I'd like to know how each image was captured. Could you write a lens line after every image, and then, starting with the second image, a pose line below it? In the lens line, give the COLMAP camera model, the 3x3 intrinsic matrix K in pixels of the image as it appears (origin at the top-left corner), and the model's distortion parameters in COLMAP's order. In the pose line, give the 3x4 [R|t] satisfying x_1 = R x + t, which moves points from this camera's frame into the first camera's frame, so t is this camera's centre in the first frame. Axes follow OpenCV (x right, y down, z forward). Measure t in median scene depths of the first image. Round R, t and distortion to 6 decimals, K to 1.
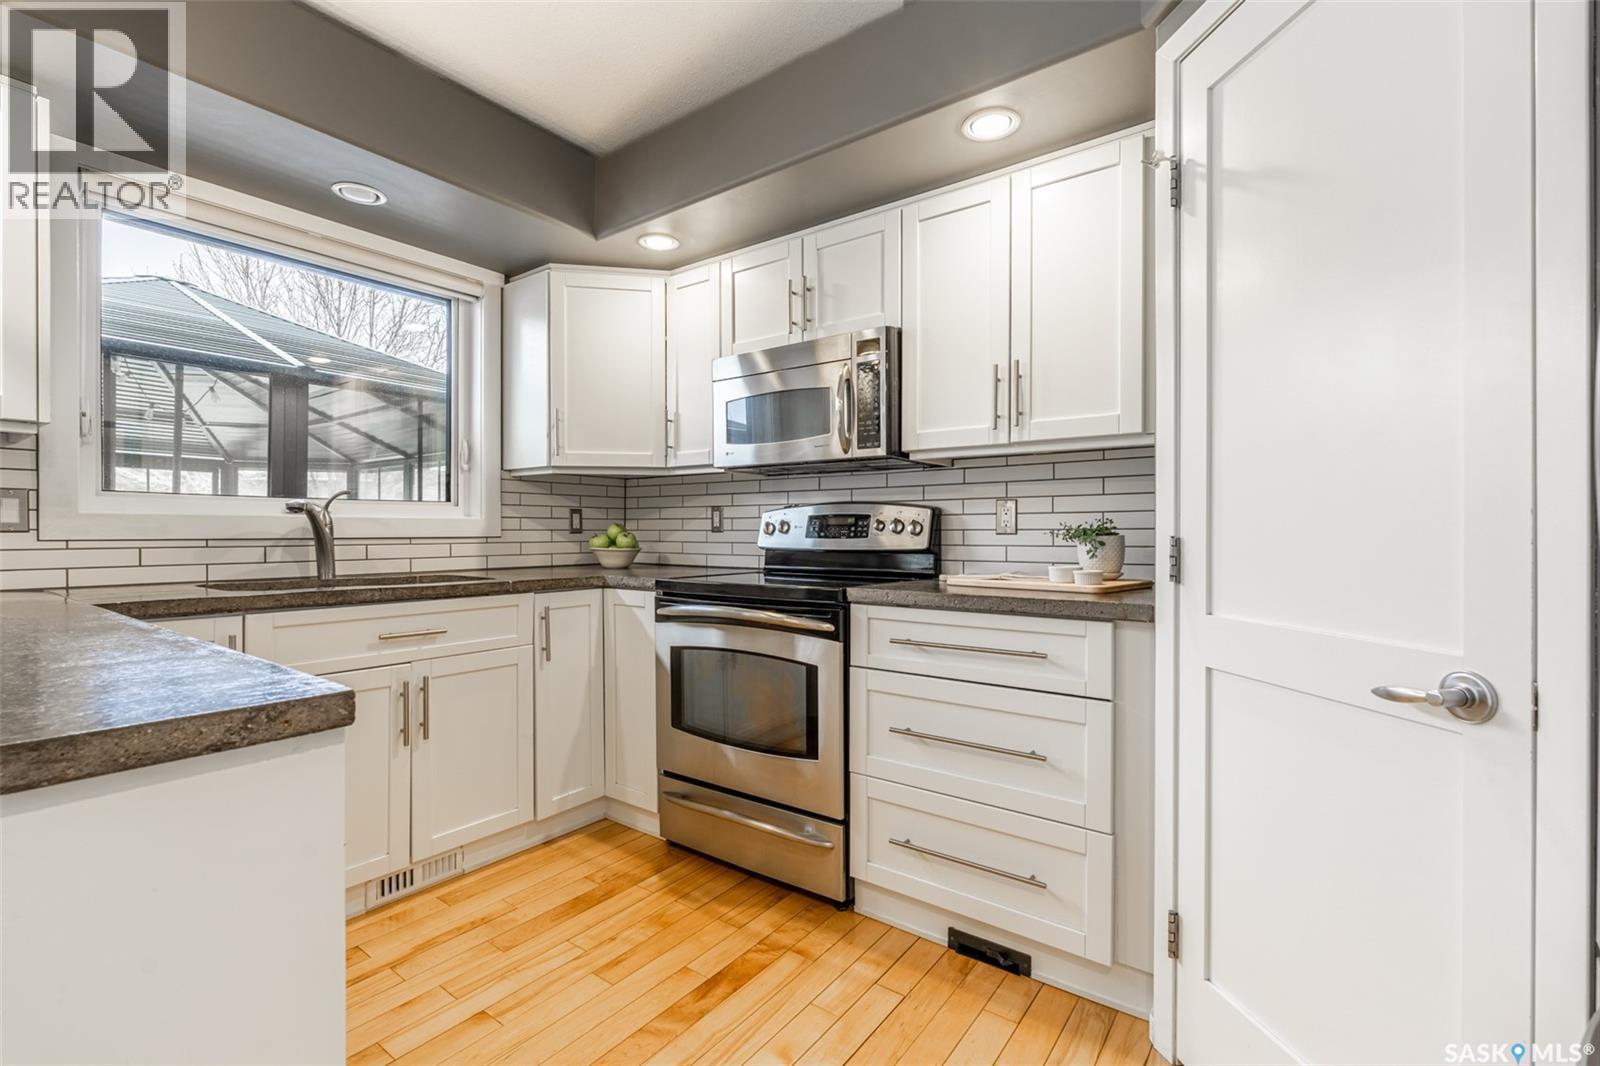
lens RADIAL K [[713.7, 0, 774.3], [0, 713.7, 530.5], [0, 0, 1]] dist [-0.000837, -0.001041]
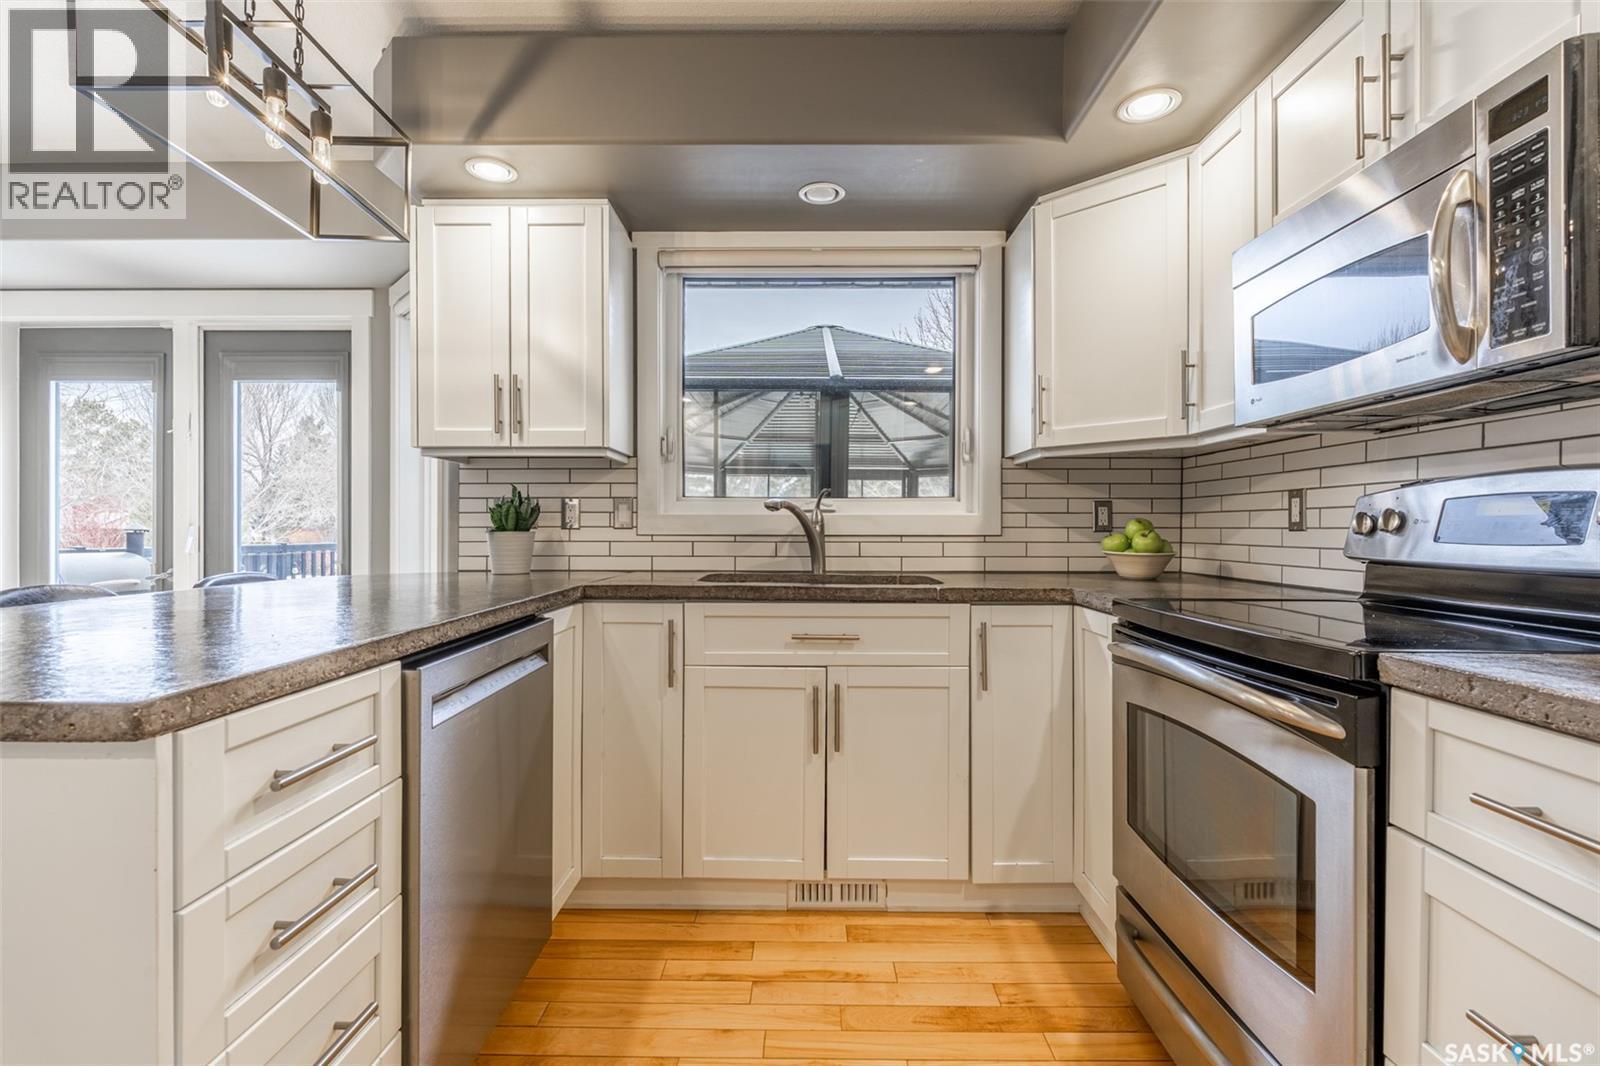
lens RADIAL K [[713.7, 0, 801.0], [0, 713.7, 532.2], [0, 0, 1]] dist [-0.000837, -0.001041]
pose [[0.606941, 0.004953, -0.794731, 0.190283], [-0.001138, 0.999985, 0.005362, 0.000785], [0.794746, -0.002350, 0.606938, 0.339274]]
